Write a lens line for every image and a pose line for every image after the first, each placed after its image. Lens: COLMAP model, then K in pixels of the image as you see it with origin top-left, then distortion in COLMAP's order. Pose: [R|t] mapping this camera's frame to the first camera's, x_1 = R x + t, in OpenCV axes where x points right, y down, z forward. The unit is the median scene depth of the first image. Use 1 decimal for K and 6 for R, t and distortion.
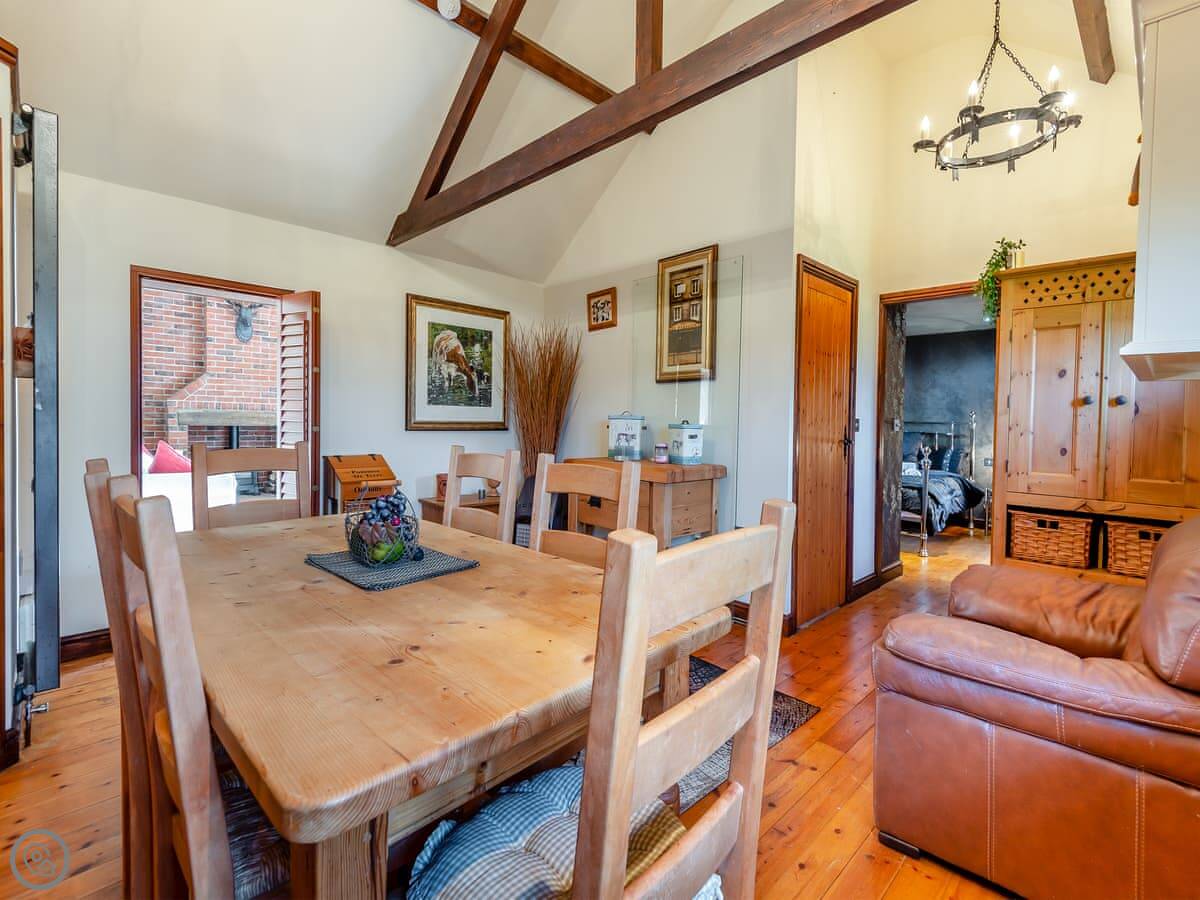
lens RADIAL K [[560.1, 0, 615.6], [0, 560.1, 442.6], [0, 0, 1]] dist [0.001119, -0.000182]
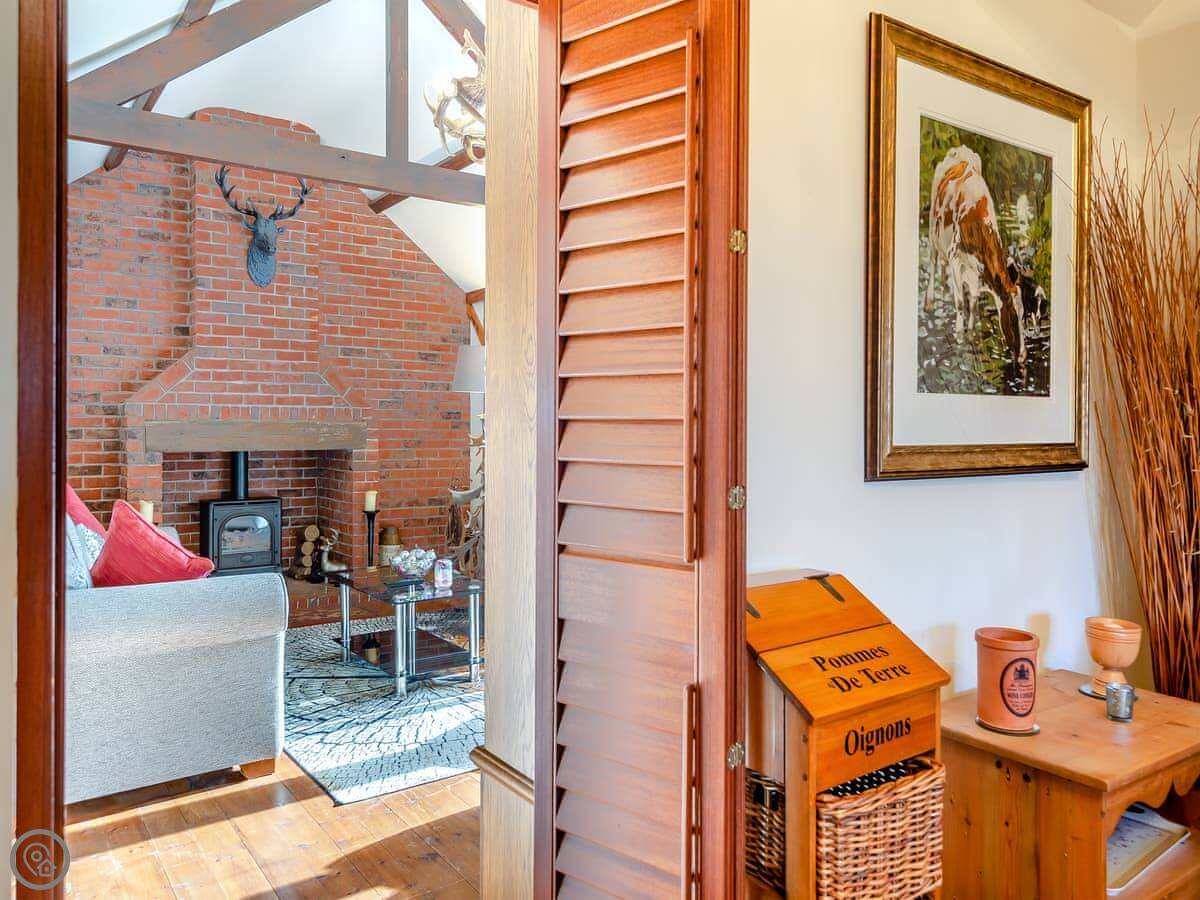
lens RADIAL K [[891.2, 0, 600.0], [0, 891.2, 430.4], [0, 0, 1]] dist [0.040569, -0.003311]
pose [[0.983492, -0.015377, -0.180298, -0.231920], [0.008900, 0.999288, -0.036678, -0.017231], [0.180734, 0.034468, 0.982928, 0.278487]]
